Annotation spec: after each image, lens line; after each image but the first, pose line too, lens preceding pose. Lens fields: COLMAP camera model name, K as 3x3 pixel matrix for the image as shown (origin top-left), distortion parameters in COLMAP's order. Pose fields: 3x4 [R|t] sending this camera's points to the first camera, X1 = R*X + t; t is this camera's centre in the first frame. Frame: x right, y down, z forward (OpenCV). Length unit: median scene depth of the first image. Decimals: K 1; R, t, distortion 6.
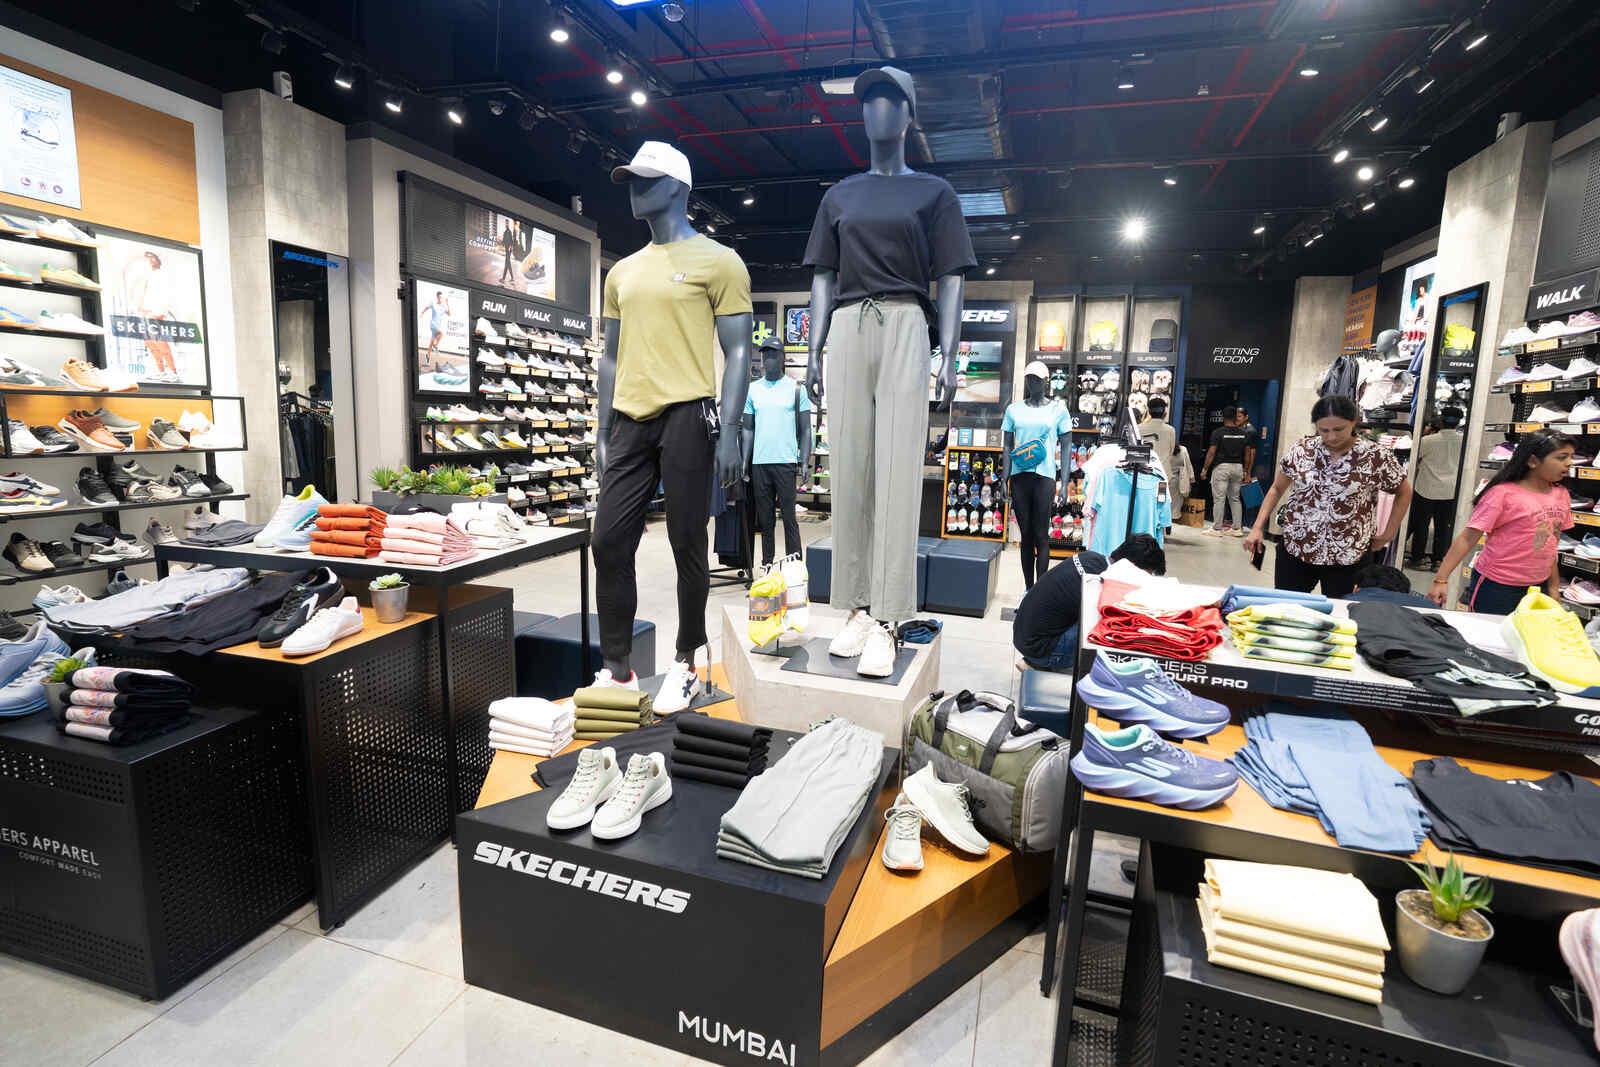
lens RADIAL K [[772.0, 0, 800.0], [0, 772.0, 533.5], [0, 0, 1]] dist [-0.070866, 0.025604]
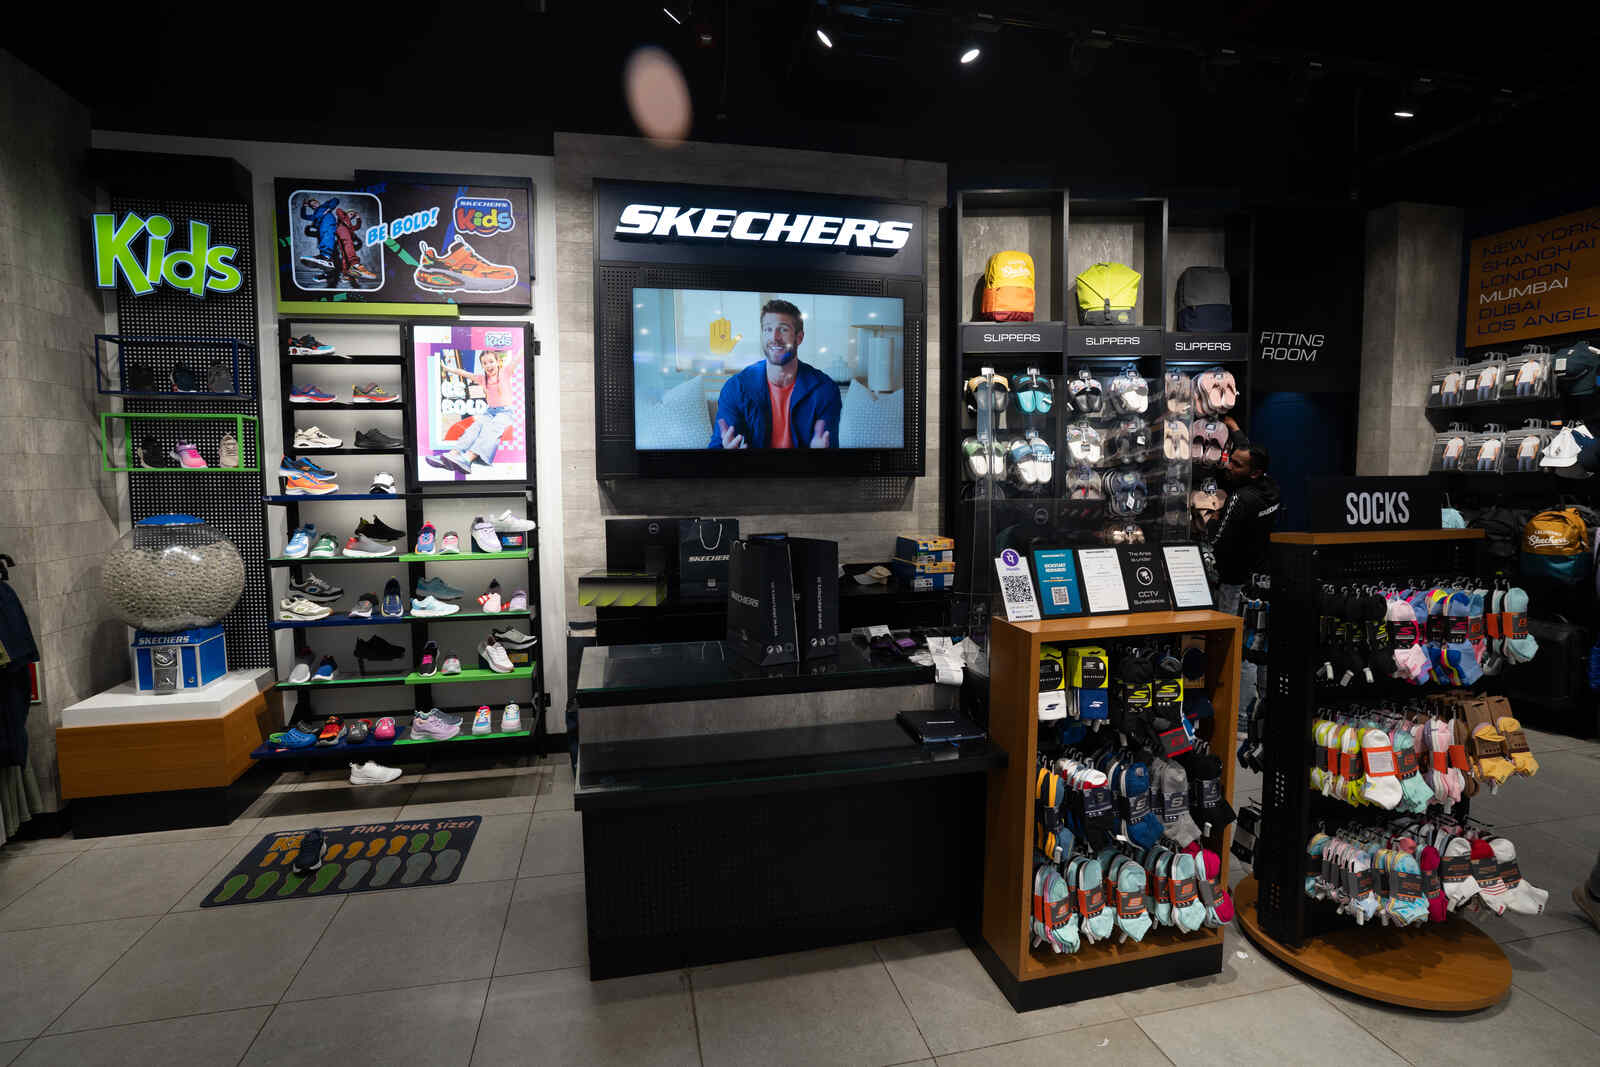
lens RADIAL K [[772.0, 0, 800.0], [0, 772.0, 533.5], [0, 0, 1]] dist [-0.070866, 0.025604]
pose [[0.870811, -0.076333, 0.485657, 0.024417], [0.106868, 0.993641, -0.035446, -0.266285], [-0.479863, 0.082768, 0.873431, 1.534365]]
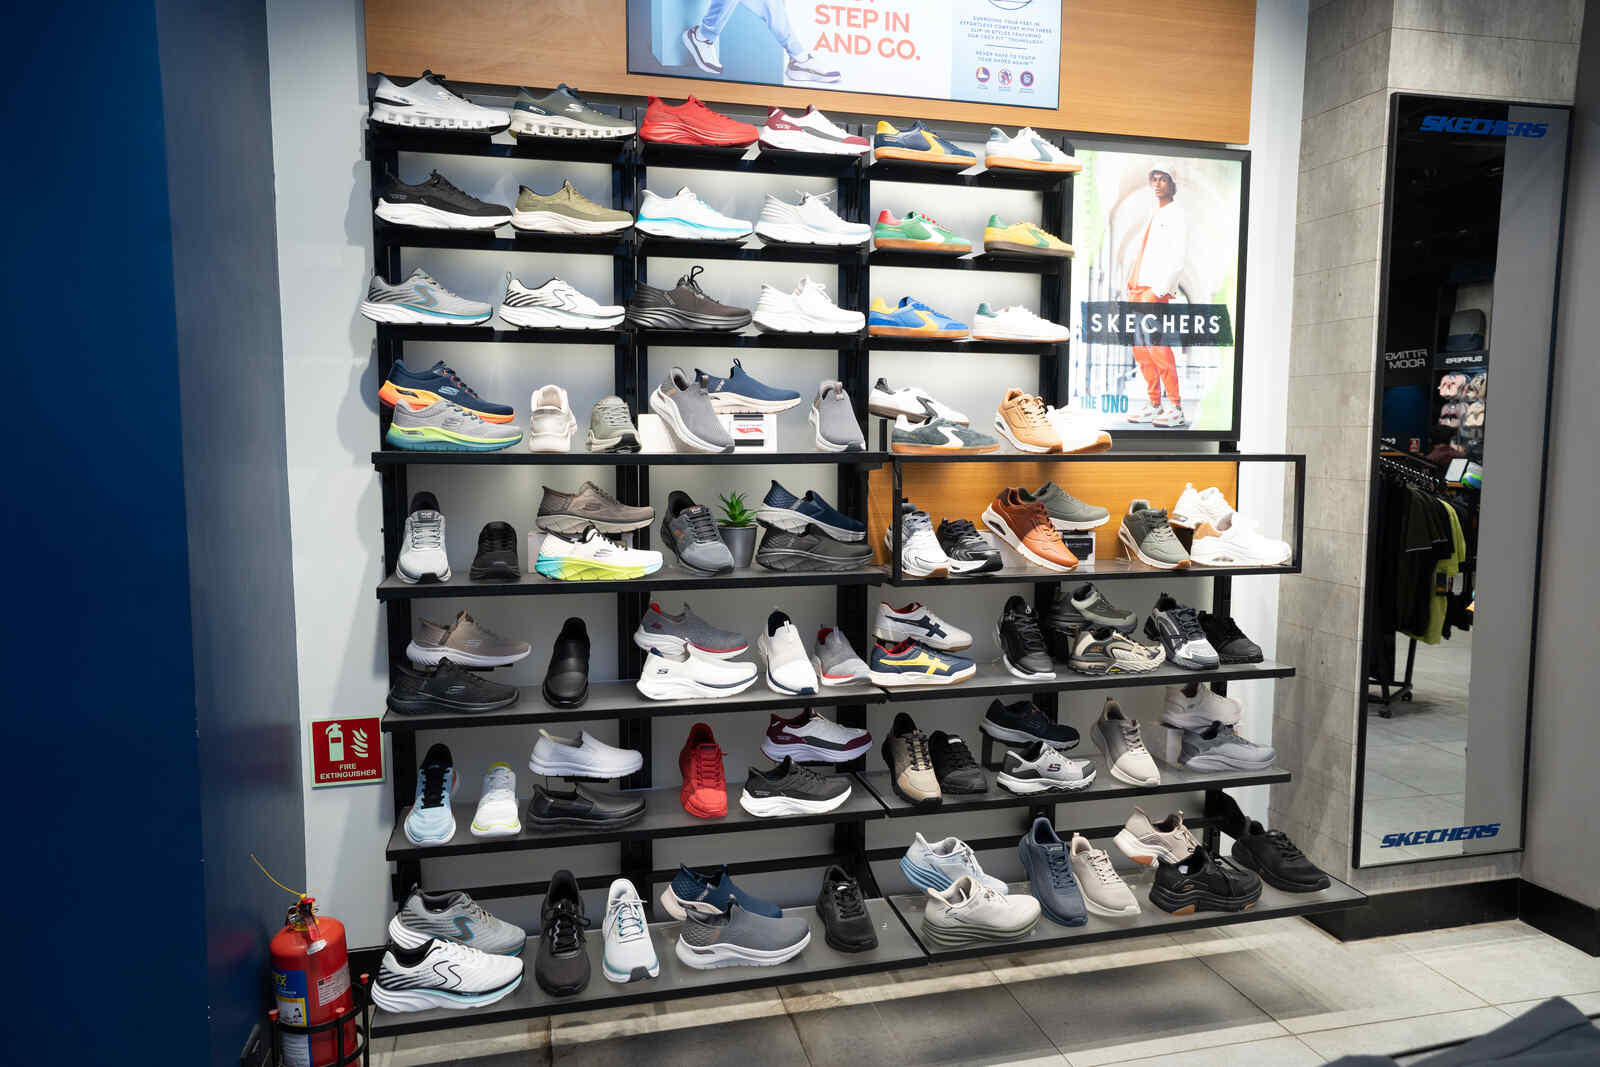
lens RADIAL K [[1061.6, 0, 800.0], [0, 1061.6, 533.5], [0, 0, 1]] dist [-0.027354, 0.078706]
pose [[0.521049, 0.045346, -0.852322, -0.348932], [-0.111852, 0.993604, -0.015516, -0.089520], [0.846166, 0.103418, 0.522788, 0.403989]]
